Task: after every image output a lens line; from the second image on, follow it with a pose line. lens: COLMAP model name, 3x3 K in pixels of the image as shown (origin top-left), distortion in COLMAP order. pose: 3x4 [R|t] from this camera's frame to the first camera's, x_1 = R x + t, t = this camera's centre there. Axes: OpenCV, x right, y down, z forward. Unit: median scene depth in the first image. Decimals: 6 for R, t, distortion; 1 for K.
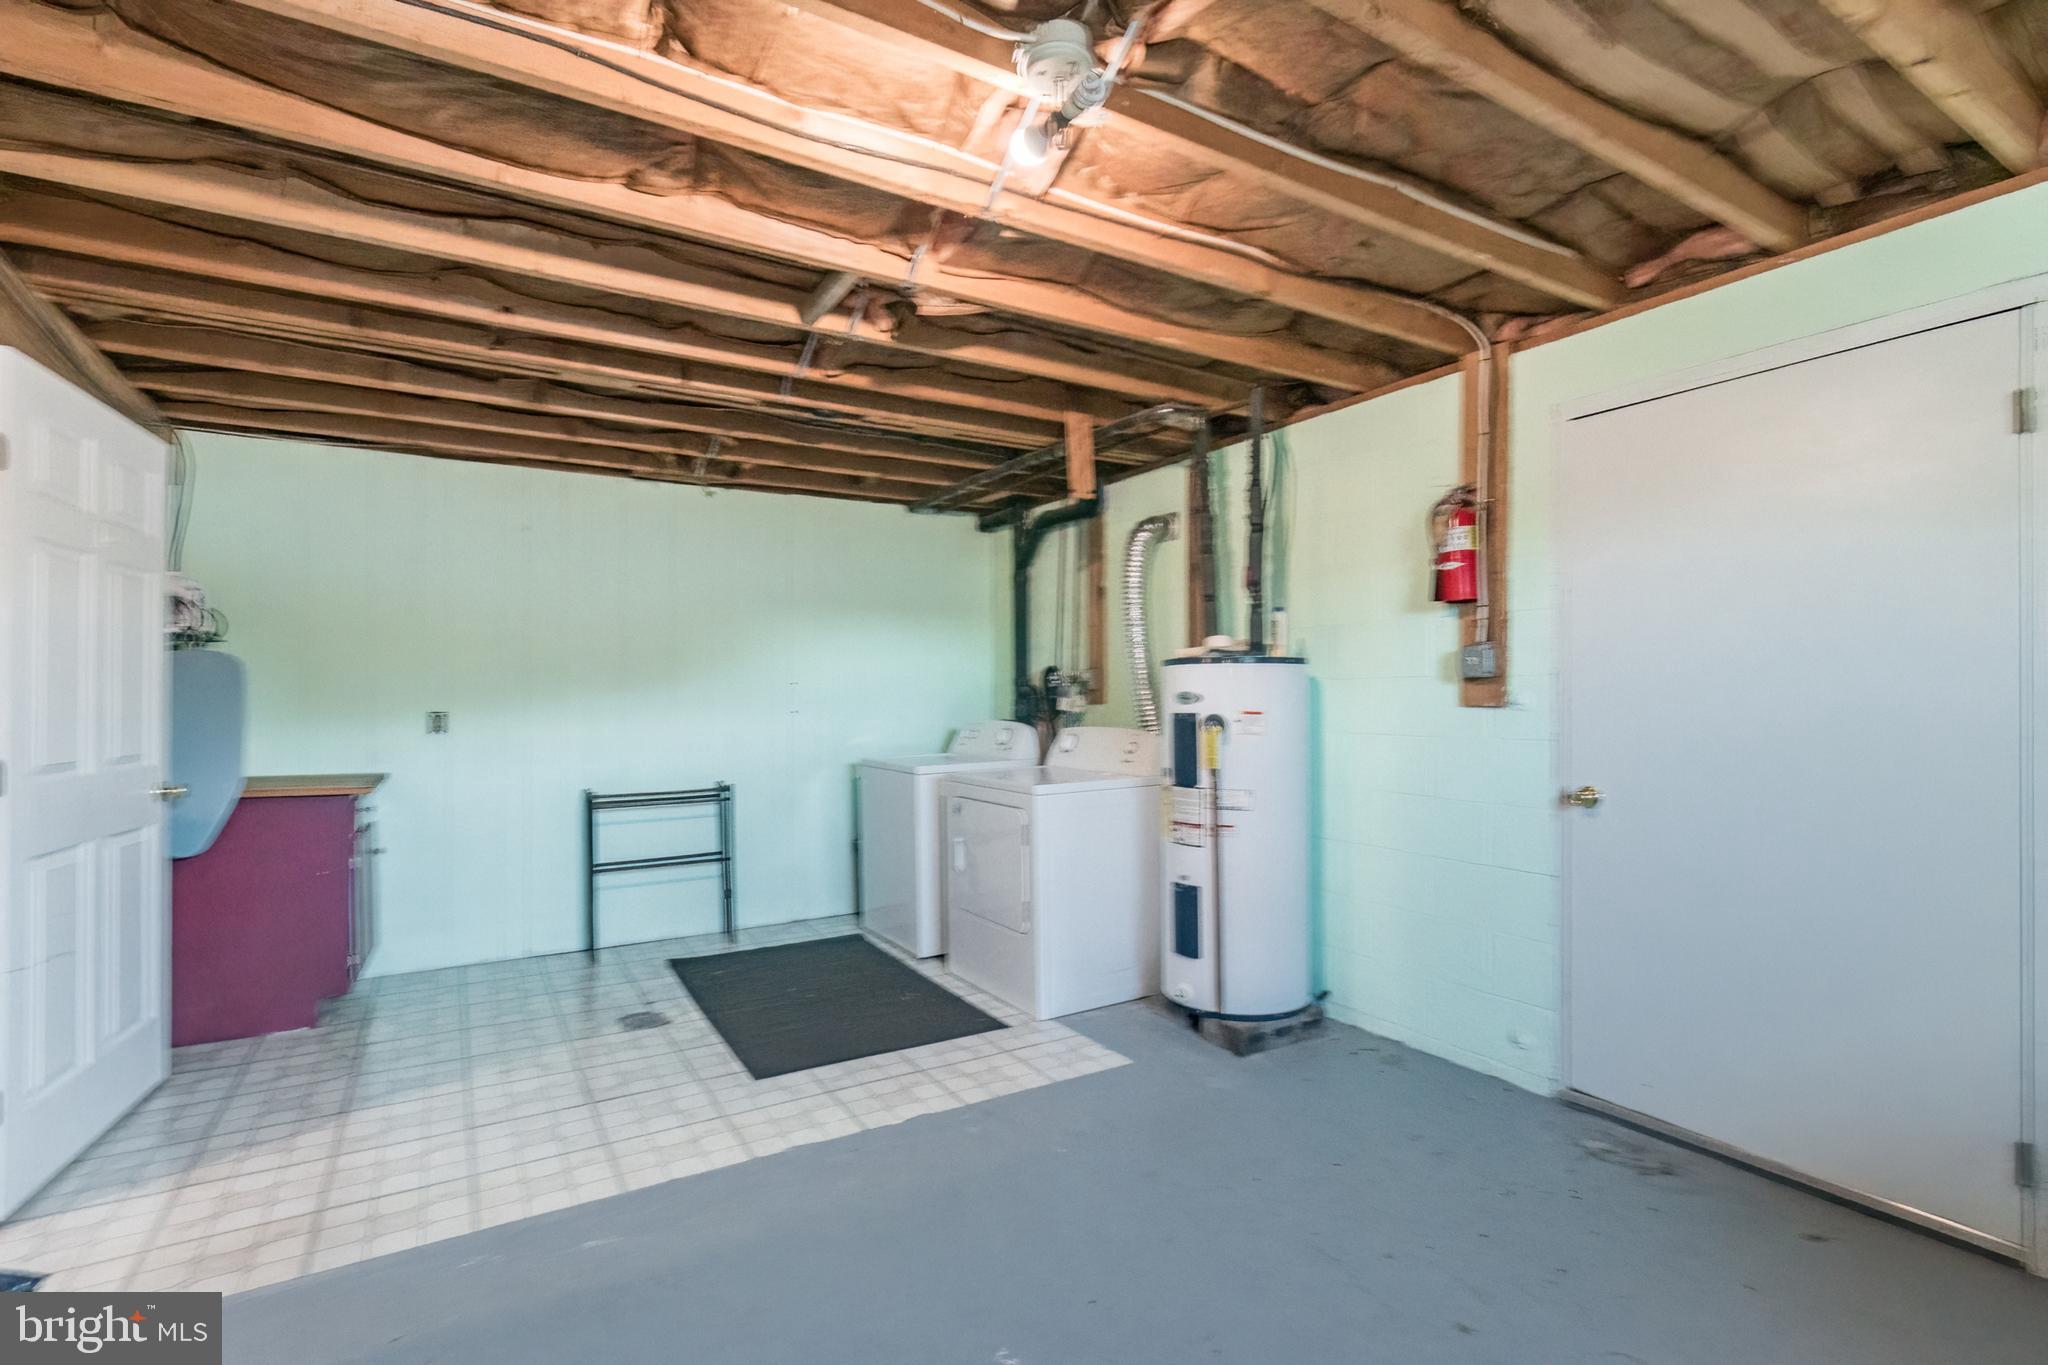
lens RADIAL K [[904.5, 0, 1027.3], [0, 904.5, 692.9], [0, 0, 1]] dist [0.003711, 0.000229]
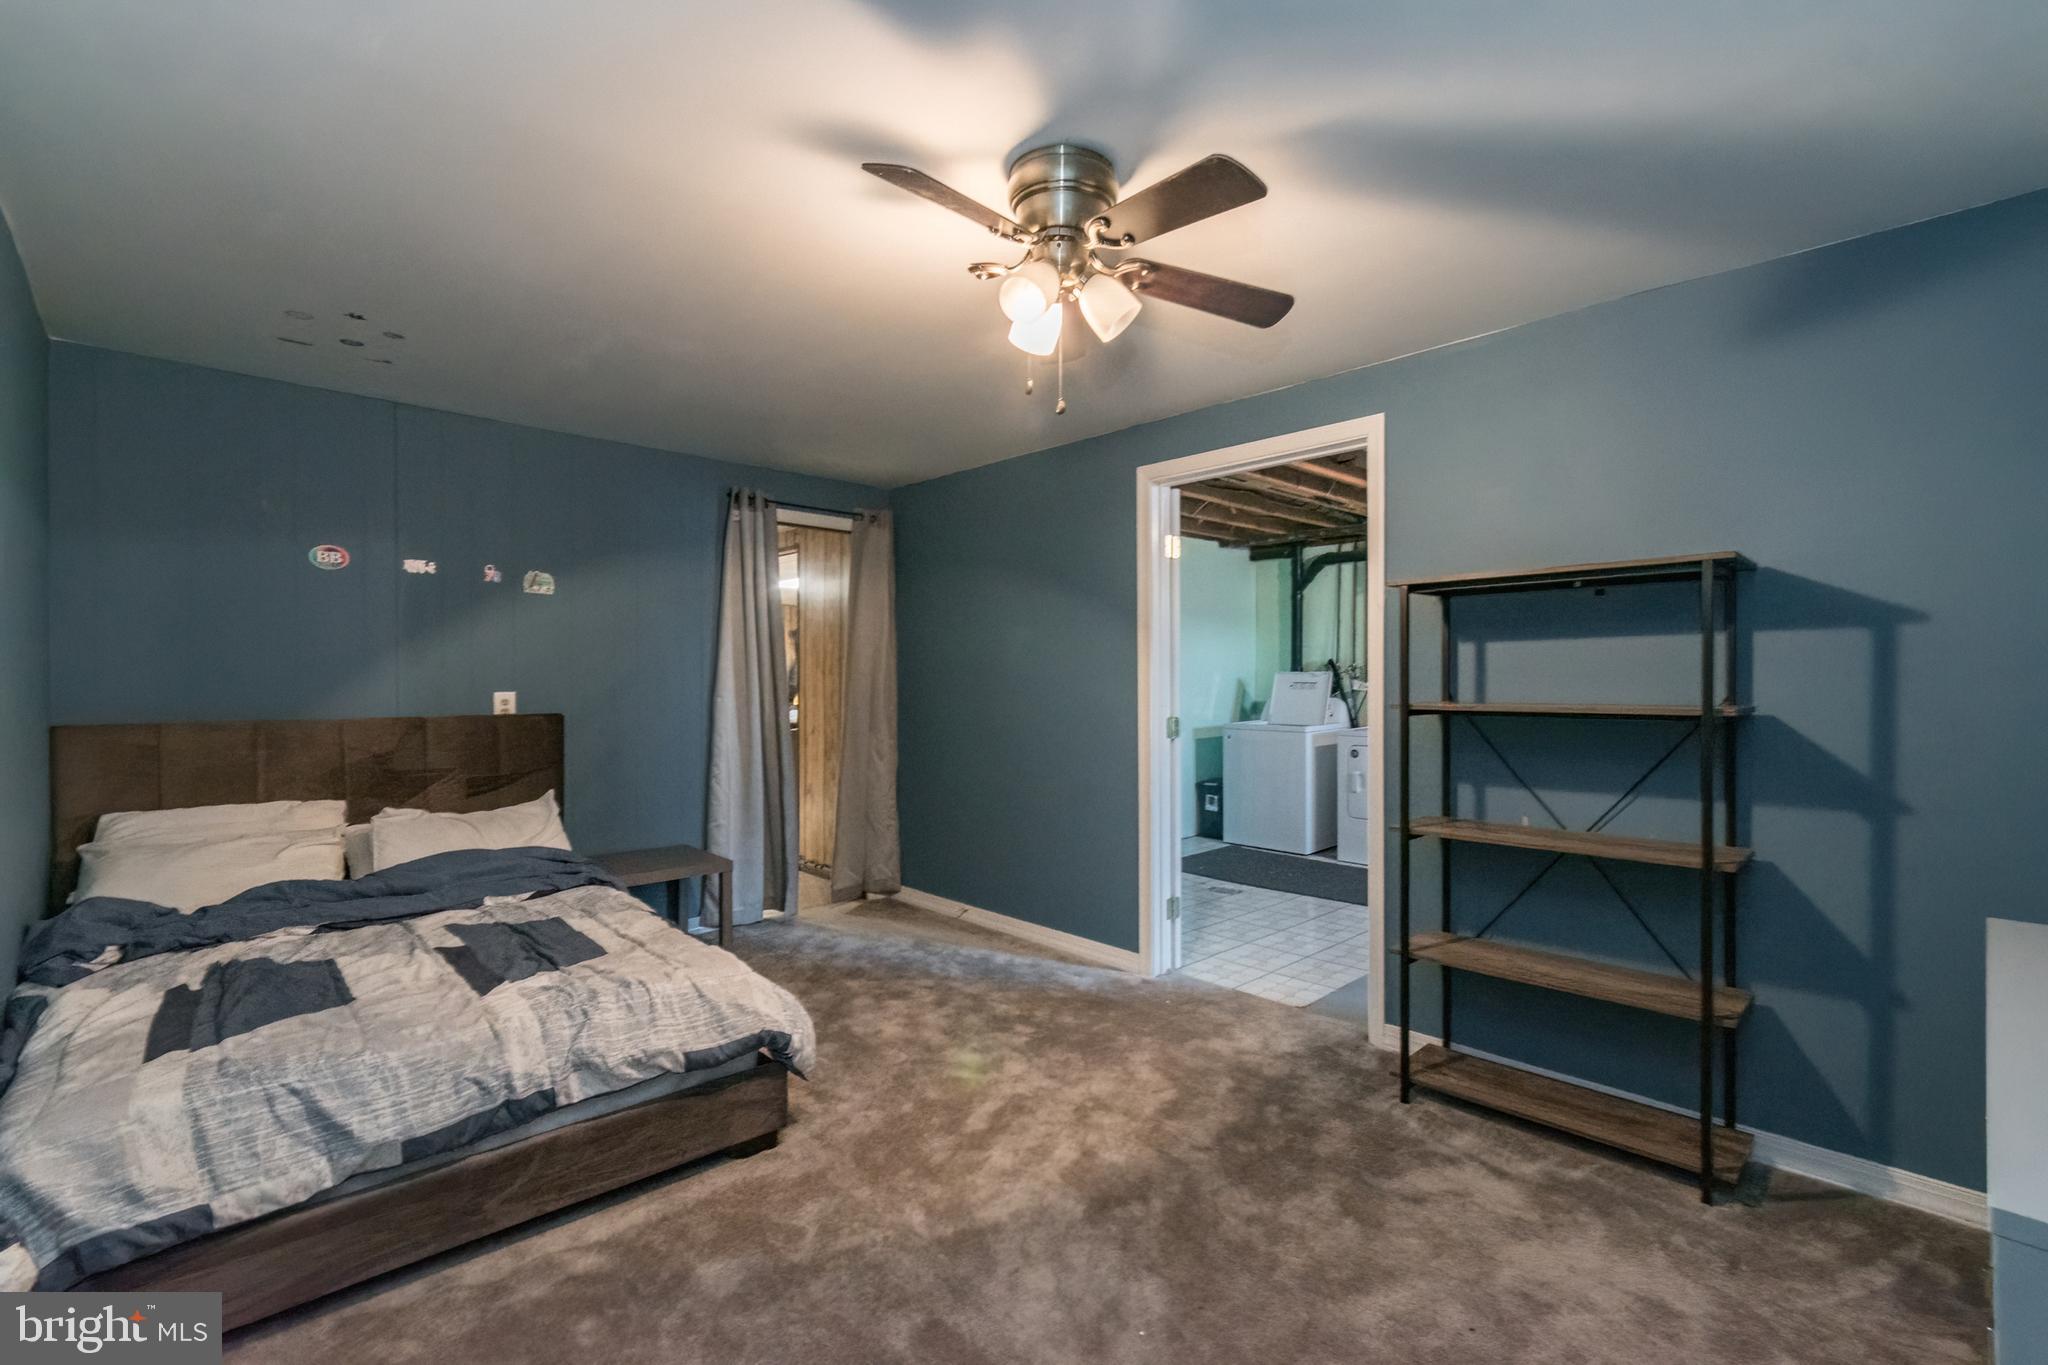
lens RADIAL K [[904.5, 0, 1014.7], [0, 904.5, 680.5], [0, 0, 1]] dist [0.003711, 0.000229]
pose [[0.976324, 0.007327, 0.216190, -0.738553], [-0.010286, 0.999868, 0.012566, -0.009260], [-0.216070, -0.014492, 0.976270, -0.288802]]
